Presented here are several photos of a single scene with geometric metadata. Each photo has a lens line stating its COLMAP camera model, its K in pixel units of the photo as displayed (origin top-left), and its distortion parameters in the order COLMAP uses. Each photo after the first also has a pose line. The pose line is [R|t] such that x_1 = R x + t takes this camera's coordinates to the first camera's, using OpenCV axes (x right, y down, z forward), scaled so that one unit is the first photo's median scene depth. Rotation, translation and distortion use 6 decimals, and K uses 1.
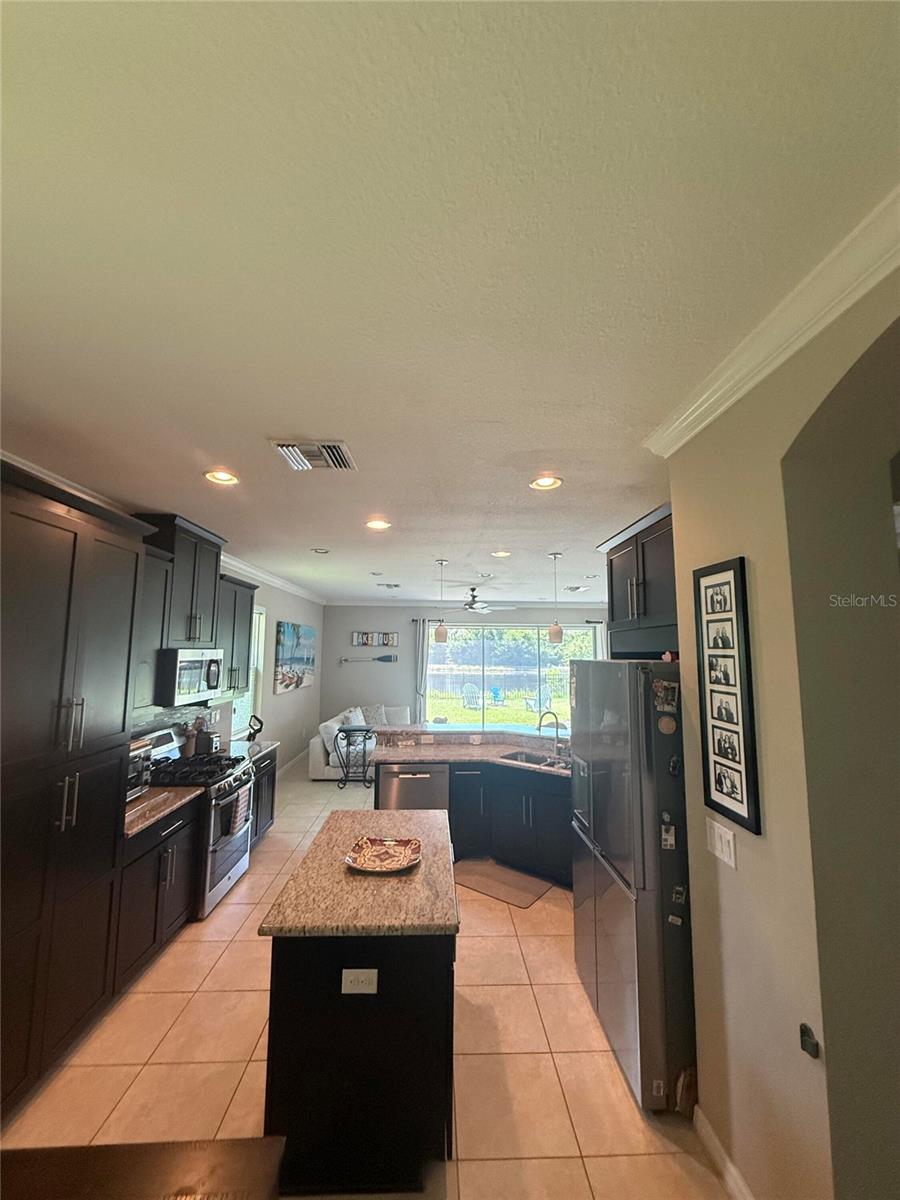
lens RADIAL K [[476.0, 0, 453.2], [0, 476.0, 599.0], [0, 0, 1]] dist [-0.001744, 0.000251]
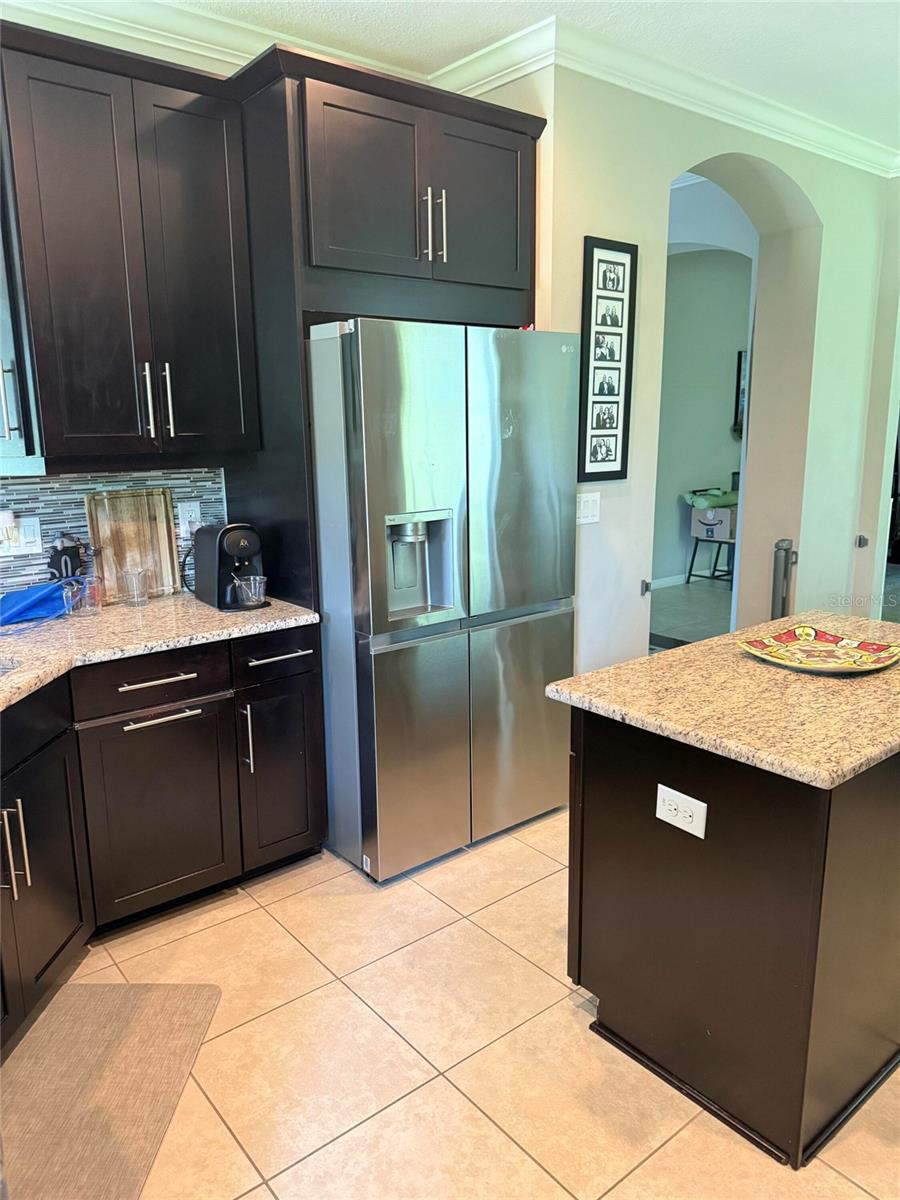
lens RADIAL K [[848.4, 0, 447.5], [0, 848.4, 602.8], [0, 0, 1]] dist [0.025607, -0.001549]
pose [[-0.592510, -0.167378, 0.787982, -0.824404], [-0.079199, 0.985541, 0.149790, 0.452482], [-0.801660, 0.026344, -0.597199, 2.415156]]
